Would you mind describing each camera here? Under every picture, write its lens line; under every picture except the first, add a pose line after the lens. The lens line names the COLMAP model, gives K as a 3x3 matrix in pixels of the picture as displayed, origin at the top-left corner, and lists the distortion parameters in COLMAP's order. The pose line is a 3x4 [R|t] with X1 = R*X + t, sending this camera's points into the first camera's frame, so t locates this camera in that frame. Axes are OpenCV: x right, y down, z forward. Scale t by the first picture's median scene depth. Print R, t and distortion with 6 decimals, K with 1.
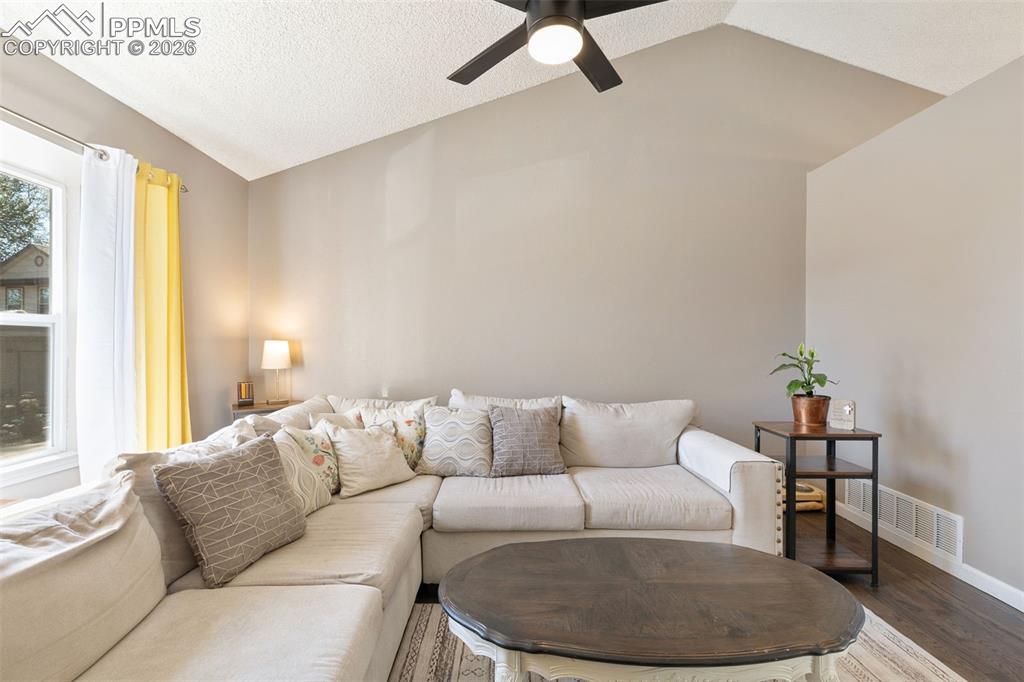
lens RADIAL K [[466.2, 0, 514.7], [0, 466.2, 346.8], [0, 0, 1]] dist [0.003843, -0.000247]
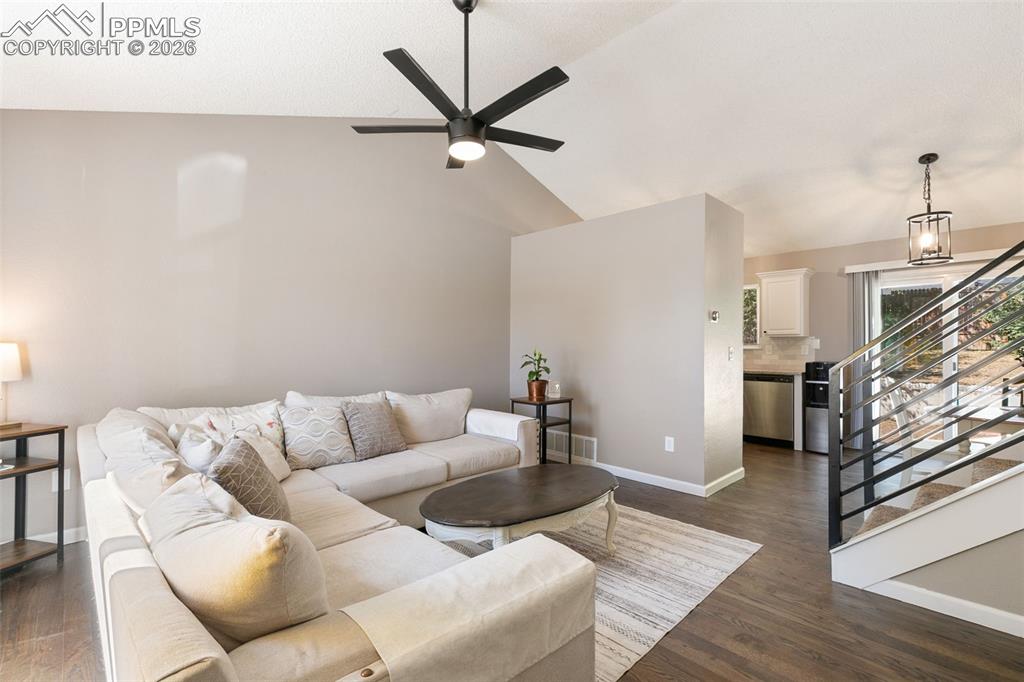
lens RADIAL K [[466.2, 0, 516.0], [0, 466.2, 346.3], [0, 0, 1]] dist [0.003843, -0.000247]
pose [[0.707320, 0.005618, 0.706871, -0.598290], [0.000130, 0.999967, -0.008078, -0.002616], [-0.706893, 0.005805, 0.707296, -0.122634]]
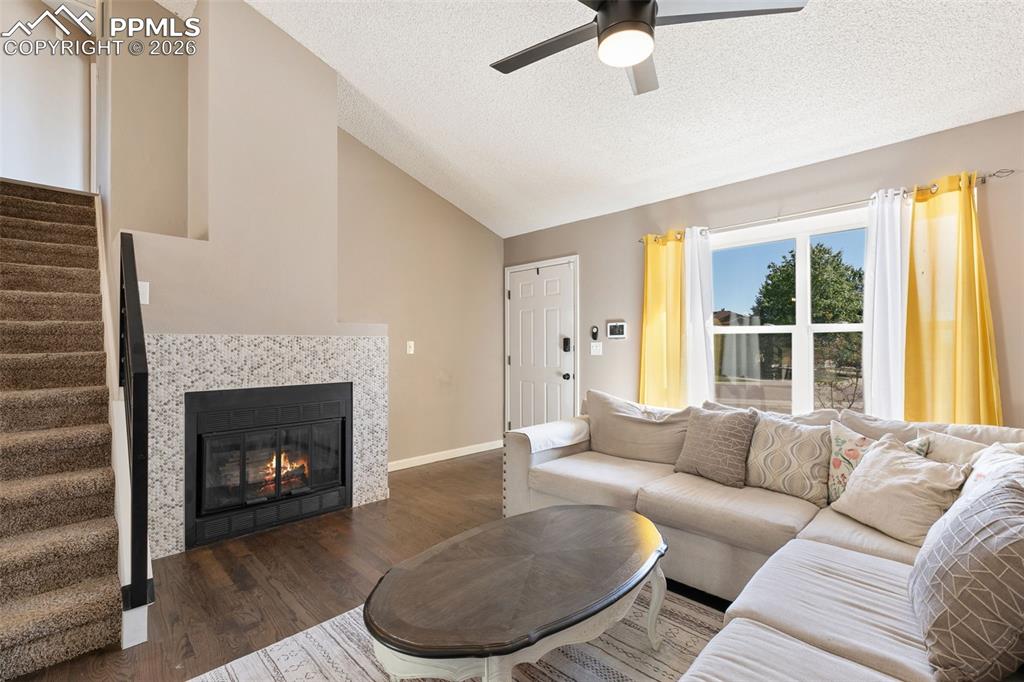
lens RADIAL K [[466.2, 0, 511.1], [0, 466.2, 340.7], [0, 0, 1]] dist [0.003843, -0.000247]
pose [[-0.715015, 0.001906, -0.699106, 0.657927], [0.001629, 0.999998, 0.001060, -0.015994], [0.699107, -0.000380, -0.715017, 1.054481]]
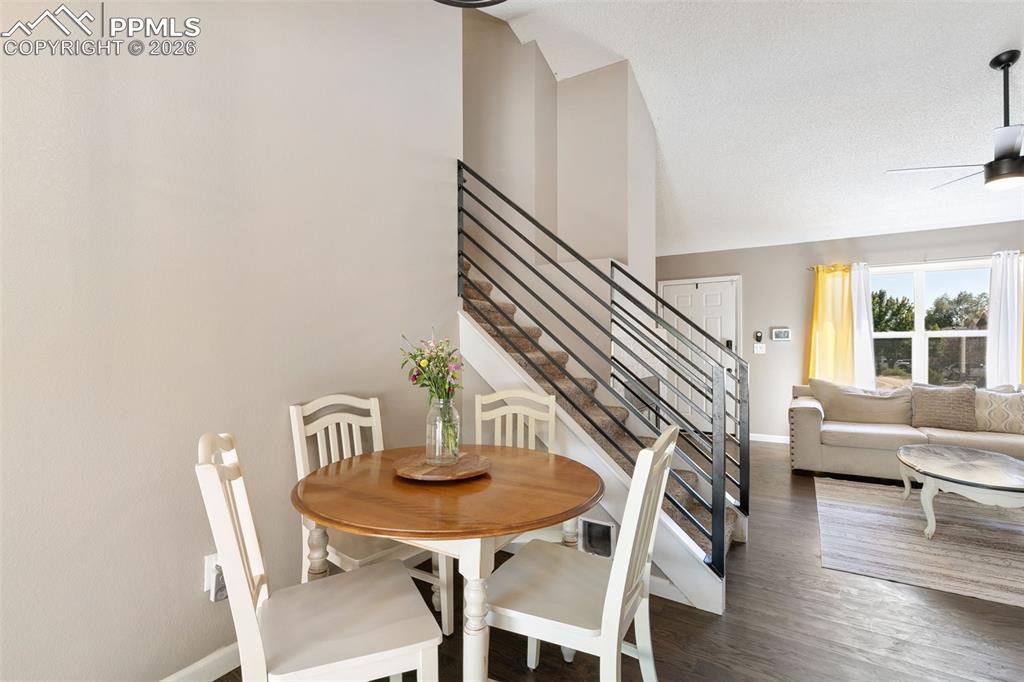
lens RADIAL K [[497.3, 0, 496.9], [0, 497.3, 347.5], [0, 0, 1]] dist [0.014718, -0.002607]
pose [[-0.515819, 0.012300, -0.856609, 1.926591], [-0.000203, 0.999895, 0.014480, -0.024511], [0.856697, 0.007643, -0.515763, 0.206126]]
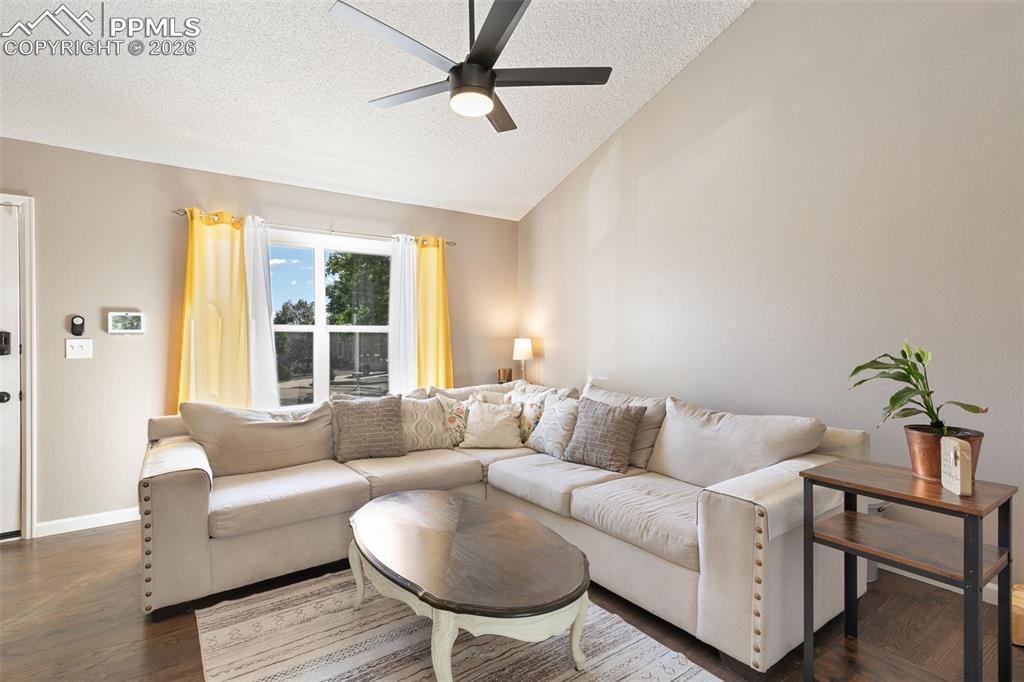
lens RADIAL K [[497.3, 0, 515.5], [0, 497.3, 341.4], [0, 0, 1]] dist [0.014718, -0.002607]
pose [[0.583577, 0.003433, -0.812051, 0.856110], [-0.003984, 0.999991, 0.001365, -0.008971], [0.812048, 0.002439, 0.583586, 0.201023]]
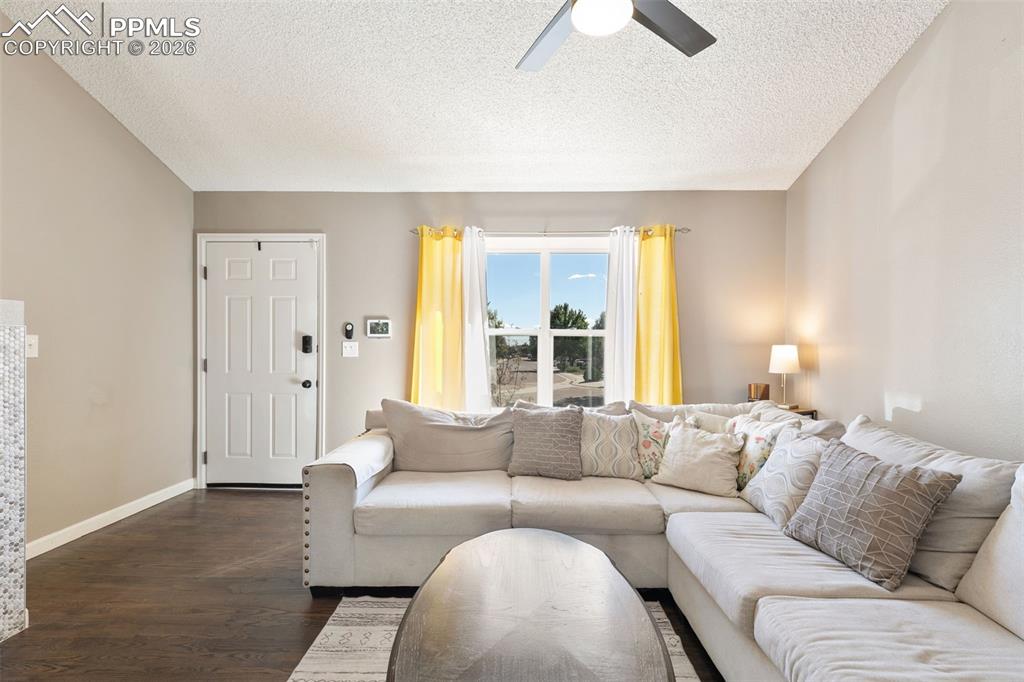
lens RADIAL K [[466.2, 0, 514.0], [0, 466.2, 351.3], [0, 0, 1]] dist [0.003843, -0.000247]
pose [[-0.012792, 0.016788, -0.999777, 0.676696], [-0.014944, 0.999744, 0.016979, -0.010800], [0.999806, 0.015158, -0.012538, 0.575613]]
